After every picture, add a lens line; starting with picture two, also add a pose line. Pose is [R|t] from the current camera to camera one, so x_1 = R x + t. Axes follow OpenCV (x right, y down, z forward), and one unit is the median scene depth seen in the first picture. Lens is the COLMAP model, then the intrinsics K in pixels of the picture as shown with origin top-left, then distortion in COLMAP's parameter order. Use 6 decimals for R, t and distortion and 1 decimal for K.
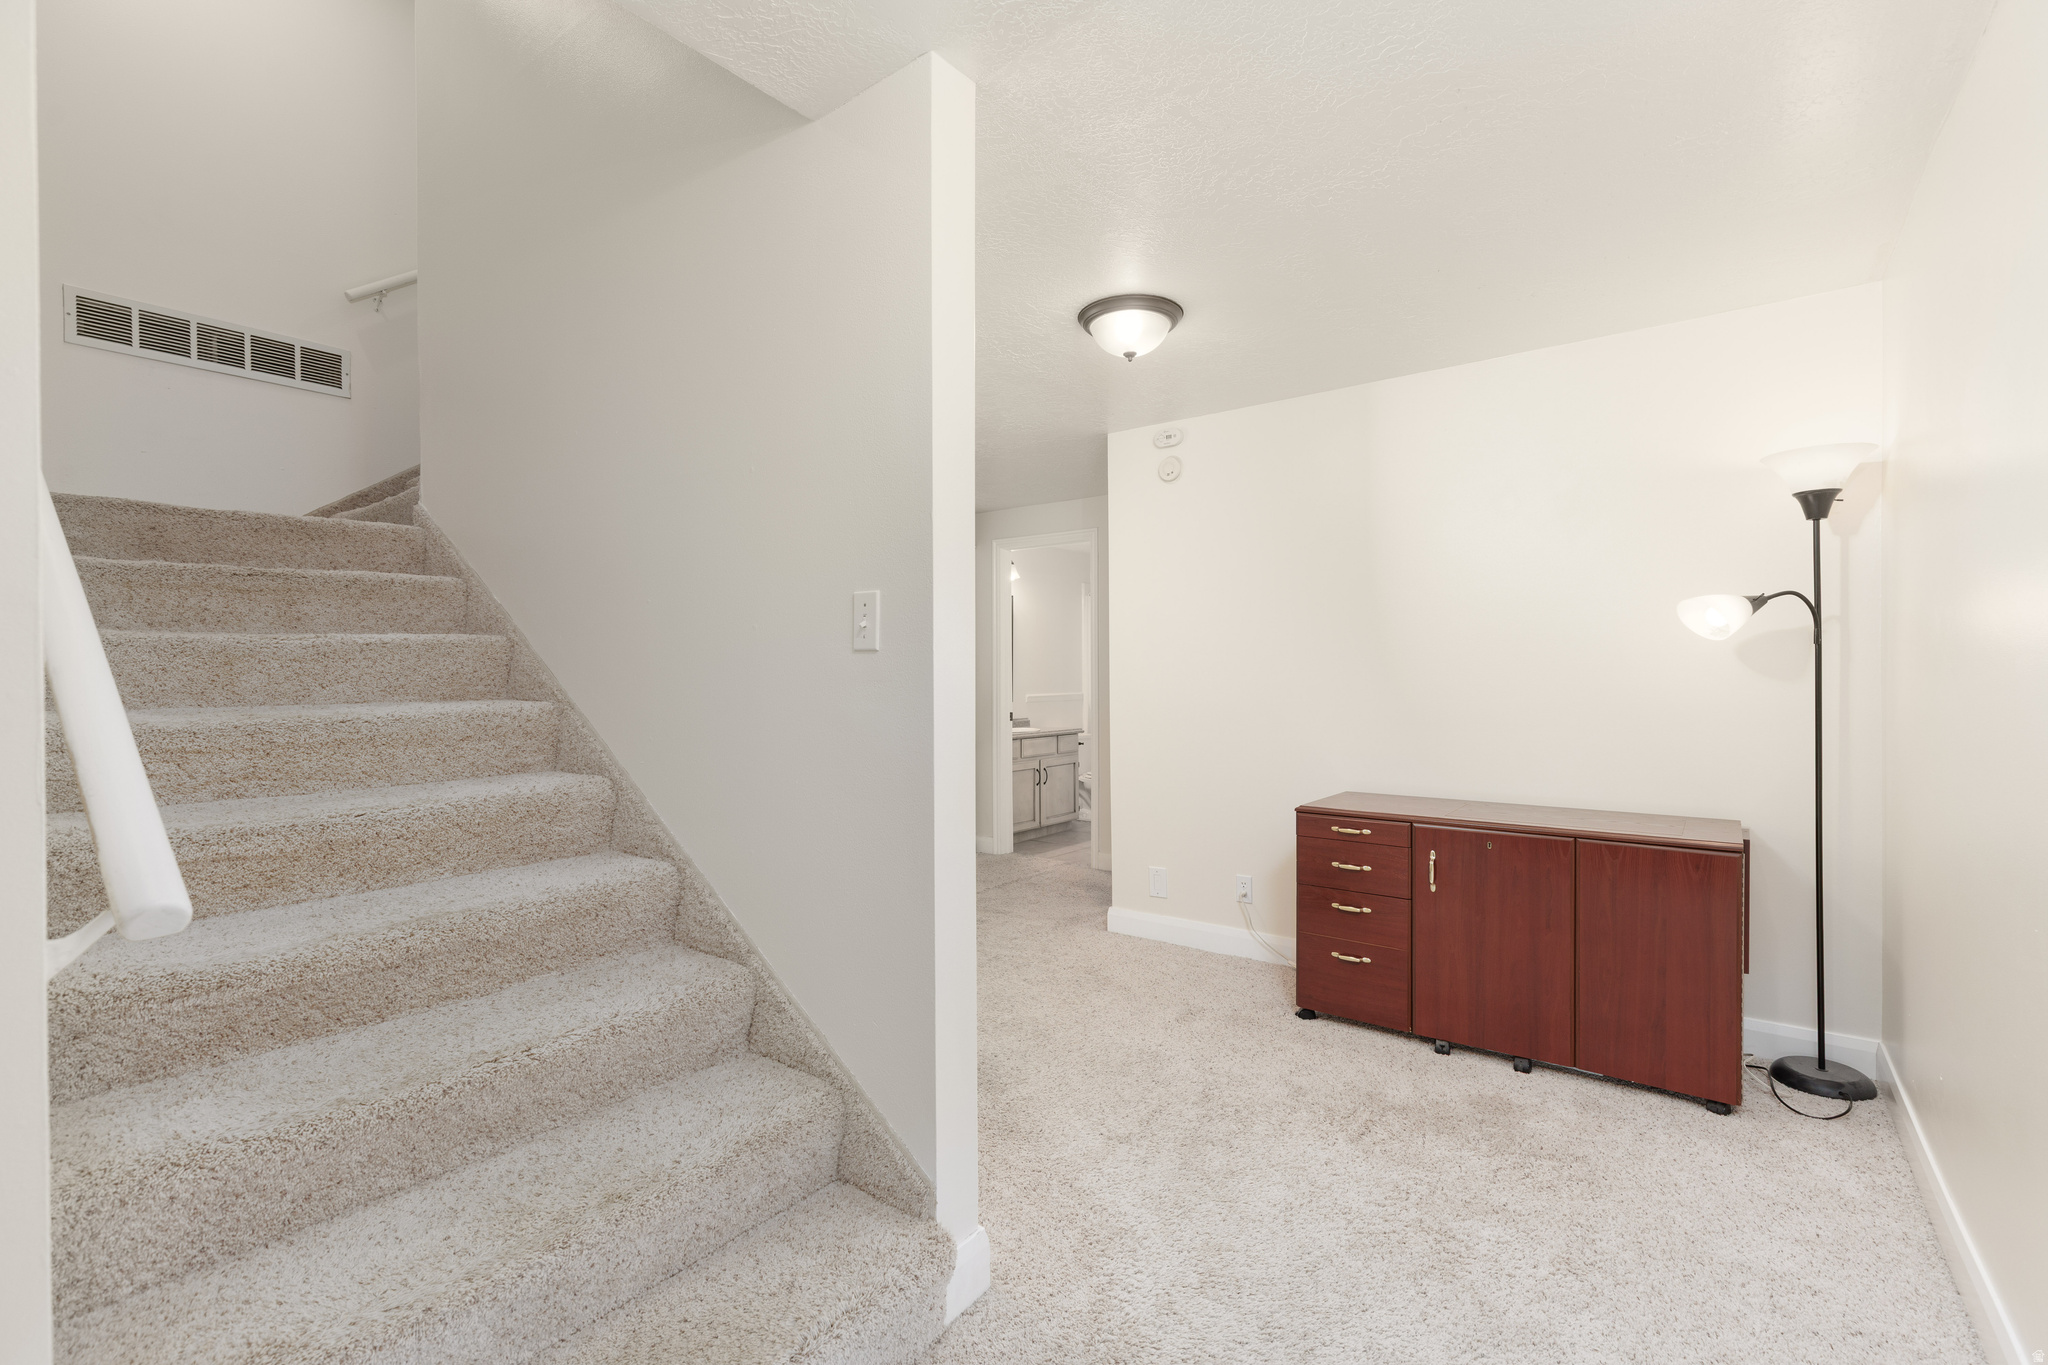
lens RADIAL K [[929.9, 0, 1024.0], [0, 929.9, 682.5], [0, 0, 1]] dist [0.015068, -0.000540]
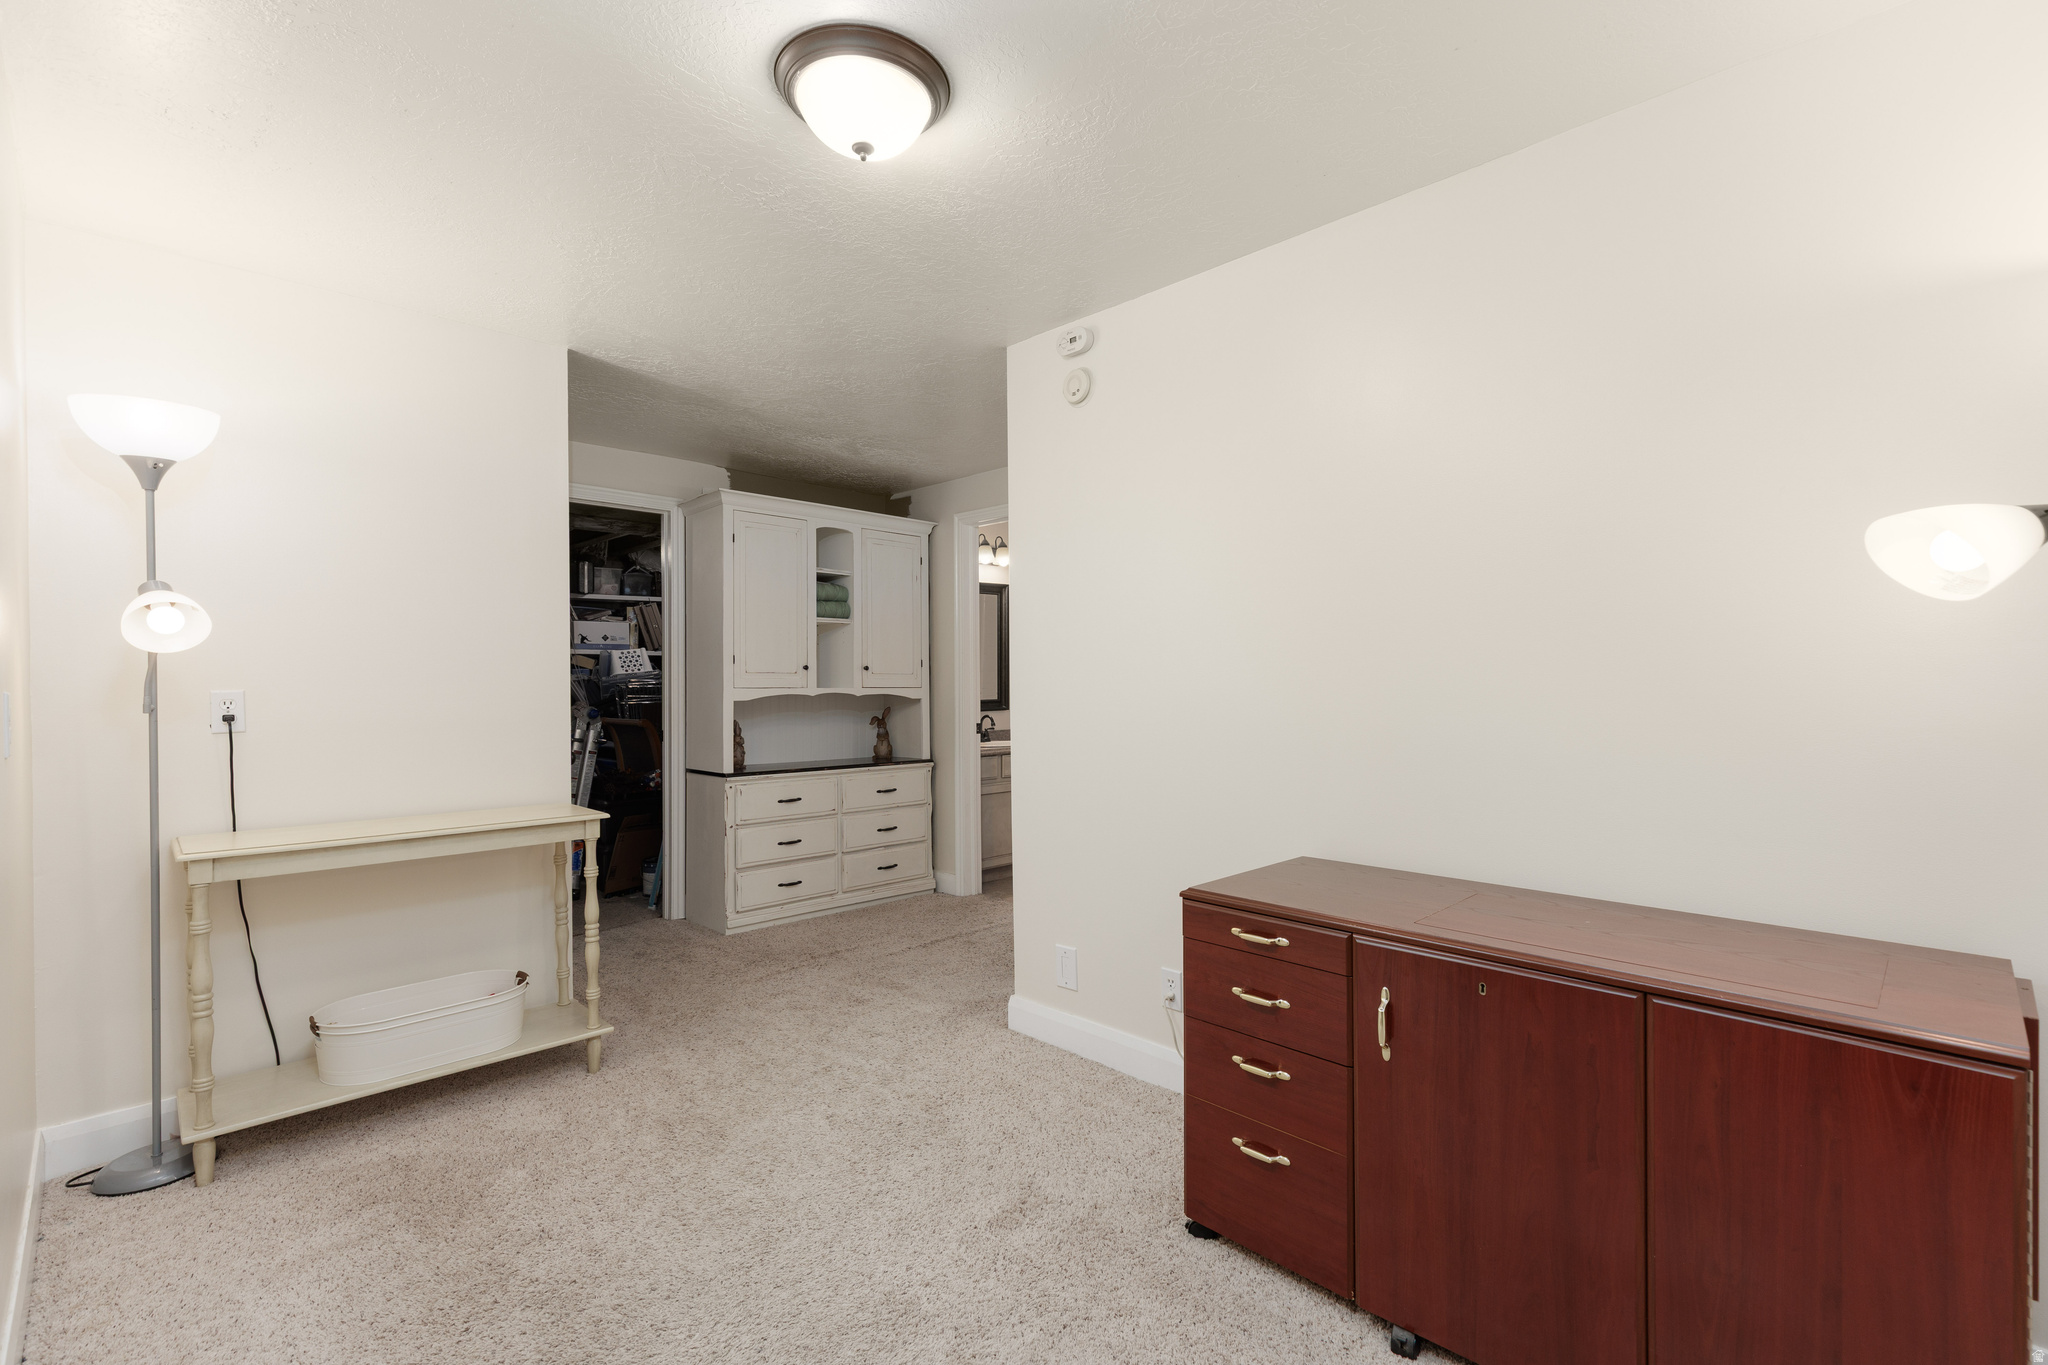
lens RADIAL K [[929.9, 0, 1024.0], [0, 929.9, 682.5], [0, 0, 1]] dist [0.015068, -0.000540]
pose [[0.990643, -0.000571, -0.136477, 0.277773], [0.000037, 0.999992, -0.003908, -0.001261], [0.136478, 0.003867, 0.990636, 0.382289]]
